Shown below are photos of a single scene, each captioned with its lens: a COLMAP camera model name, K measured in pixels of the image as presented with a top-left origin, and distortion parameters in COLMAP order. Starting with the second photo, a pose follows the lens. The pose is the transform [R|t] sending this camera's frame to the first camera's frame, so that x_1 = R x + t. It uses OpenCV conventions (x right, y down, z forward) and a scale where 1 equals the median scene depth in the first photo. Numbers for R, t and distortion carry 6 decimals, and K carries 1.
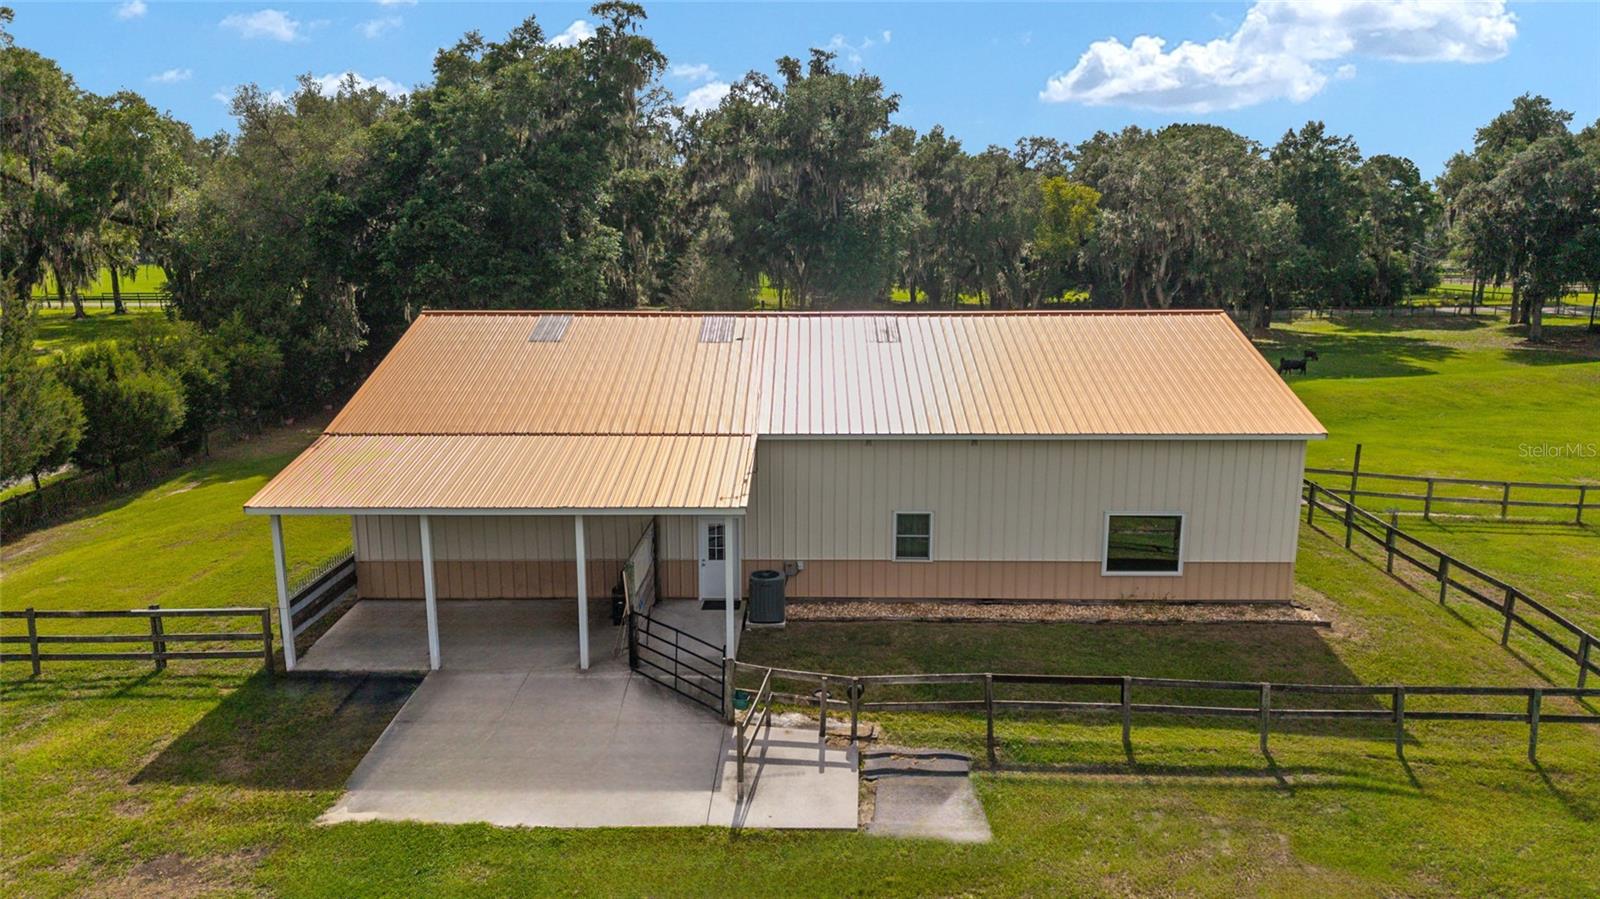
lens RADIAL K [[1067.6, 0, 797.0], [0, 1067.6, 462.4], [0, 0, 1]] dist [0.021086, -0.021153]
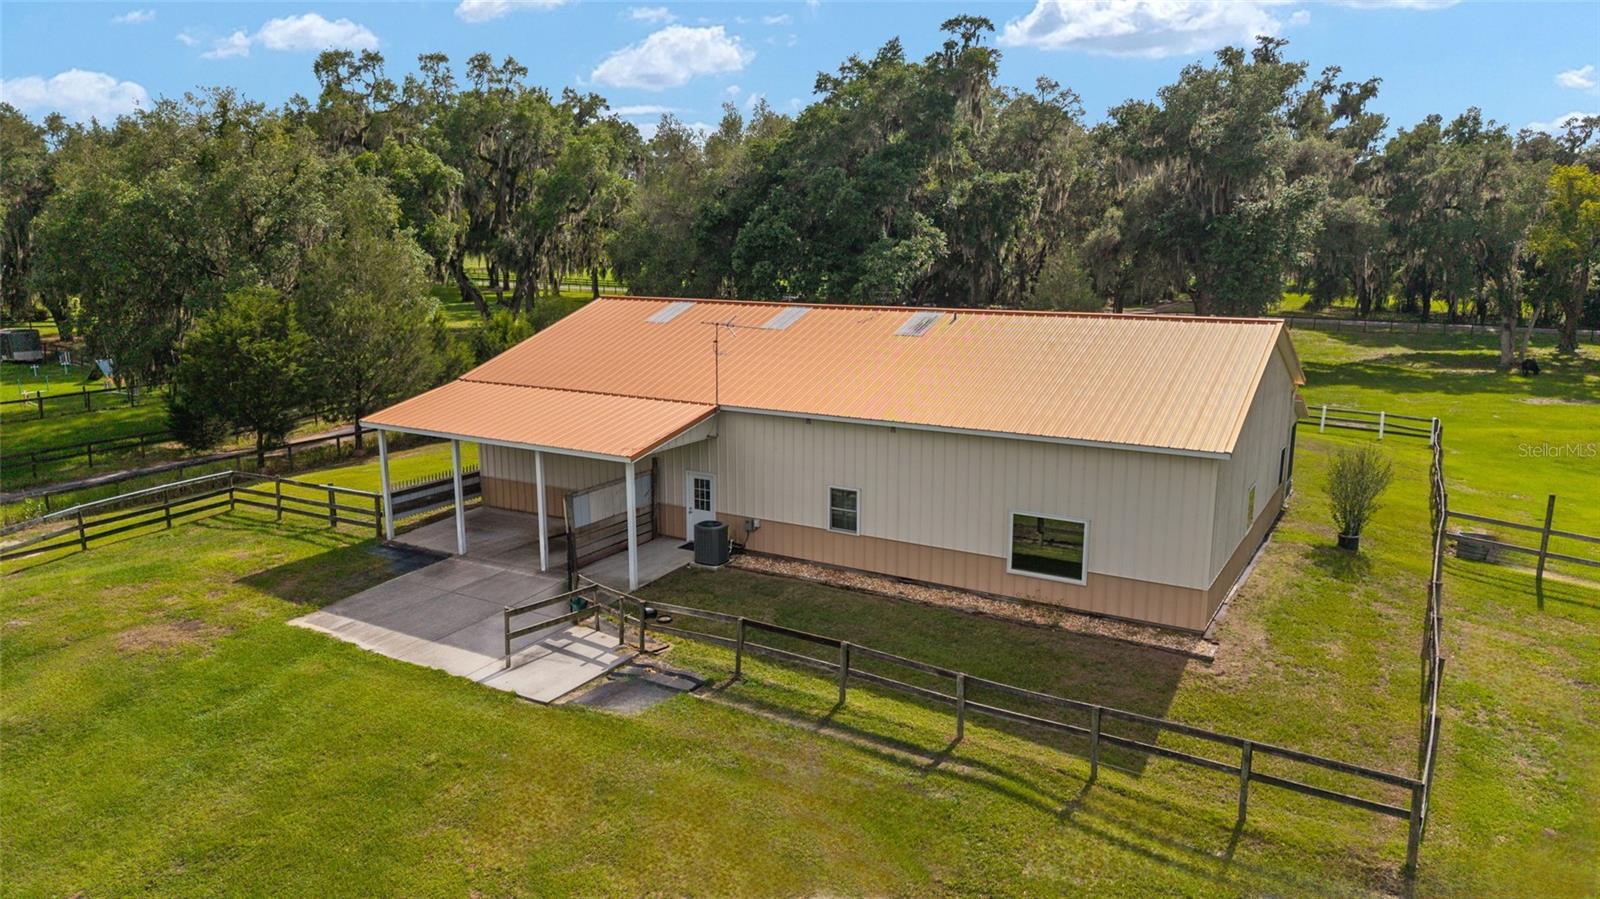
lens RADIAL K [[1067.6, 0, 802.5], [0, 1067.6, 454.8], [0, 0, 1]] dist [0.021086, -0.021153]
pose [[0.866336, 0.102438, -0.488844, 0.603546], [-0.106356, 0.994130, 0.019836, -0.004252], [0.488006, 0.034807, 0.872146, 0.022217]]
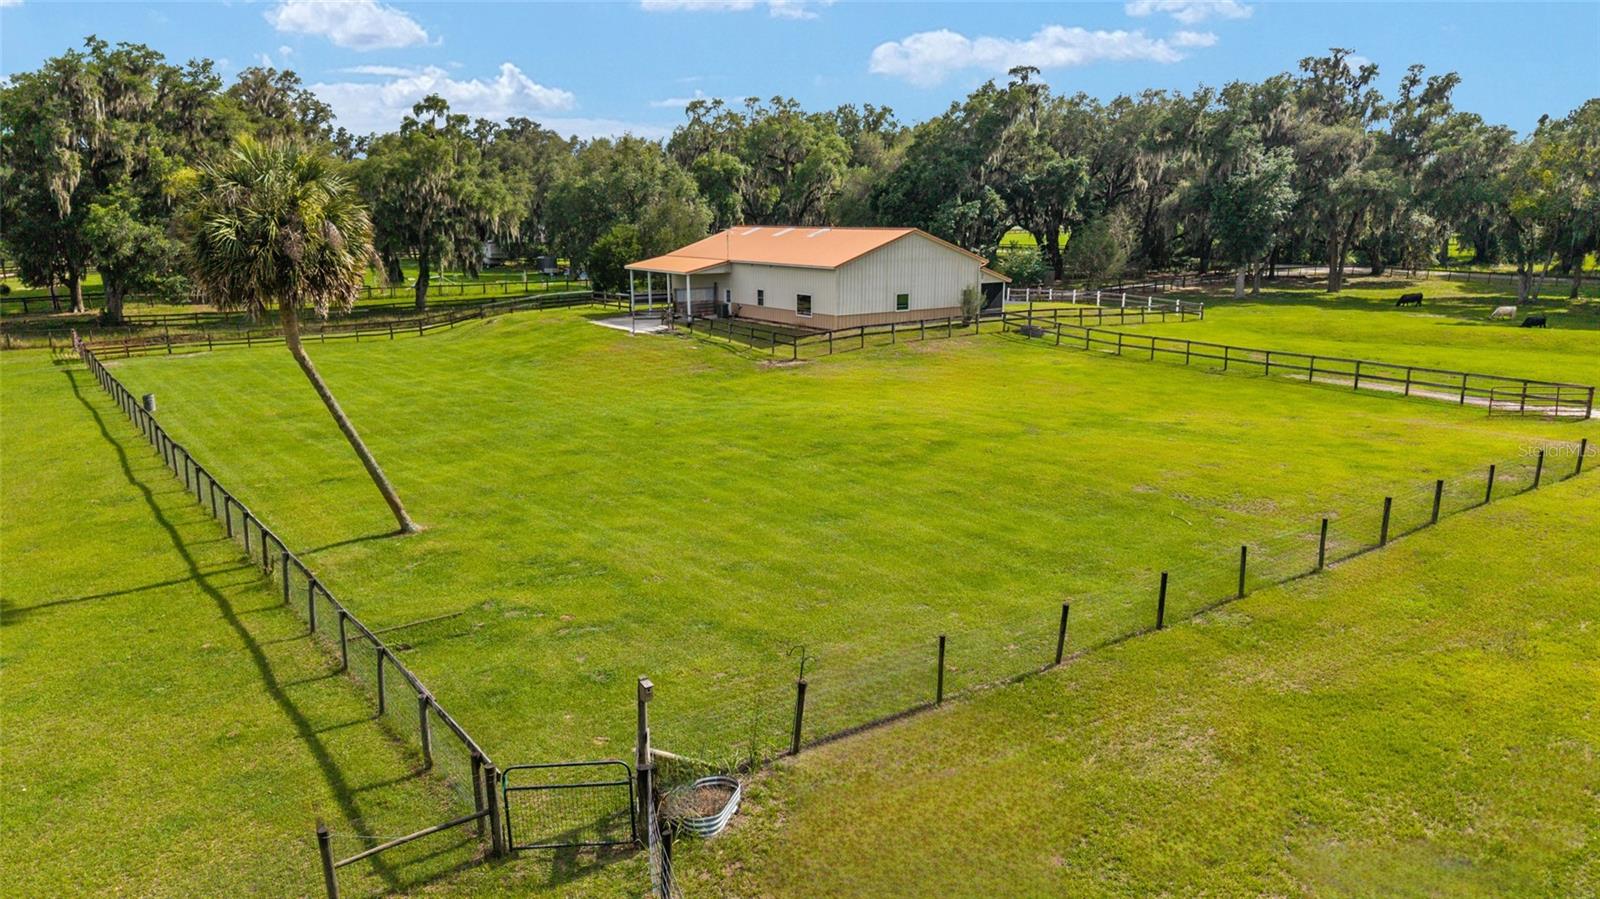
lens RADIAL K [[1067.6, 0, 795.5], [0, 1067.6, 449.9], [0, 0, 1]] dist [0.021086, -0.021153]
pose [[0.580360, 0.178995, -0.794445, 2.639632], [-0.169384, 0.980742, 0.097231, 0.181435], [0.796550, 0.078137, 0.599503, -0.694230]]
